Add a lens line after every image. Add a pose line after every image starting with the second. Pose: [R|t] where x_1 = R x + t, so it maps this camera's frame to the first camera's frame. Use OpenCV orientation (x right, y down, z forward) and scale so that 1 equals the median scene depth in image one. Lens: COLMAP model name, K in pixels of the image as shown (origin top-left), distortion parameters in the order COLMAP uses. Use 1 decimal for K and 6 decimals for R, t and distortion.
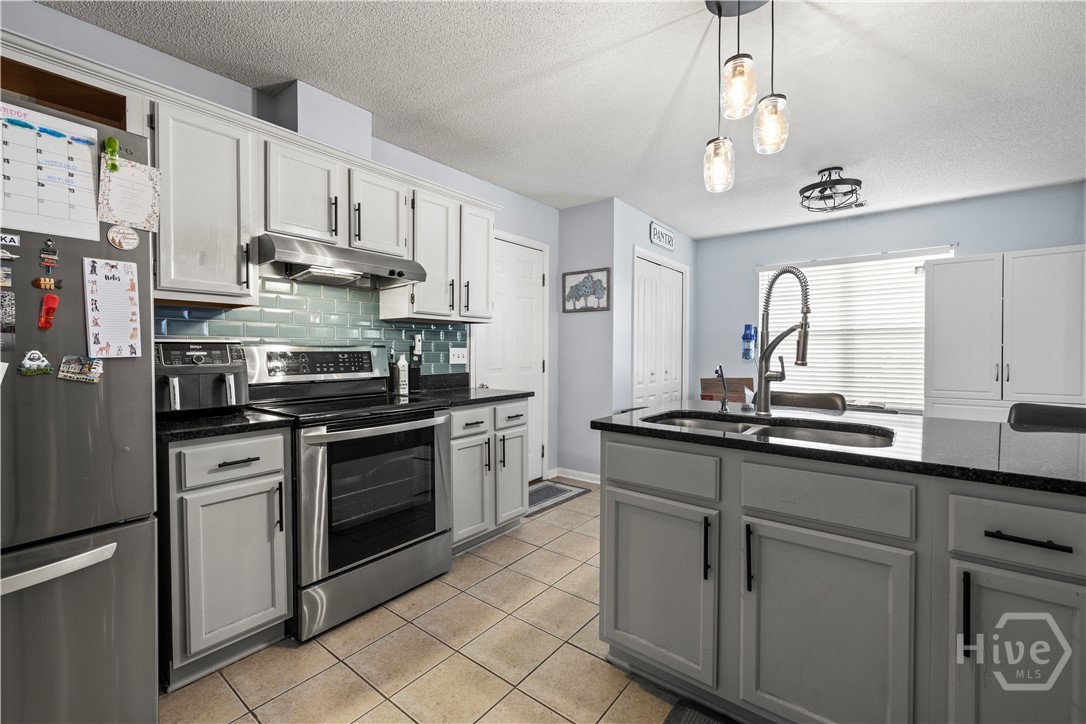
lens RADIAL K [[458.0, 0, 543.8], [0, 458.0, 359.8], [0, 0, 1]] dist [0.000765, -0.000025]
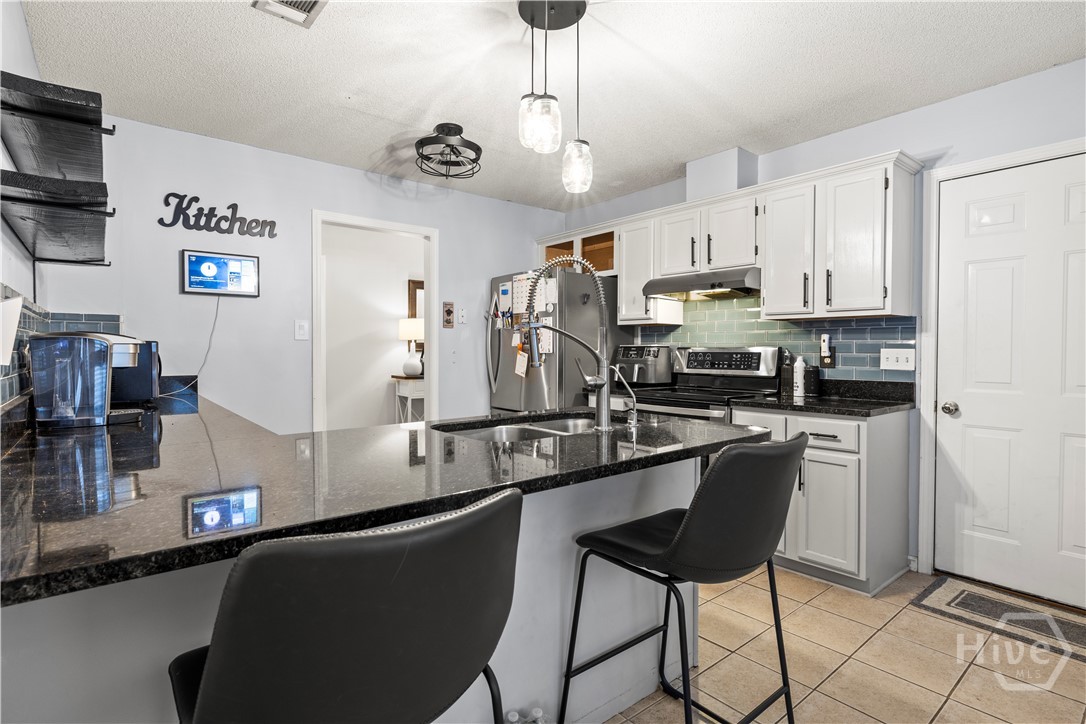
lens RADIAL K [[532.9, 0, 543.0], [0, 532.9, 362.0], [0, 0, 1]] dist [-0.001437, -0.000109]
pose [[-0.204555, 0.027700, -0.978463, 1.005804], [-0.019177, 0.999294, 0.032298, -0.026701], [0.978667, 0.025371, -0.203879, 0.768667]]
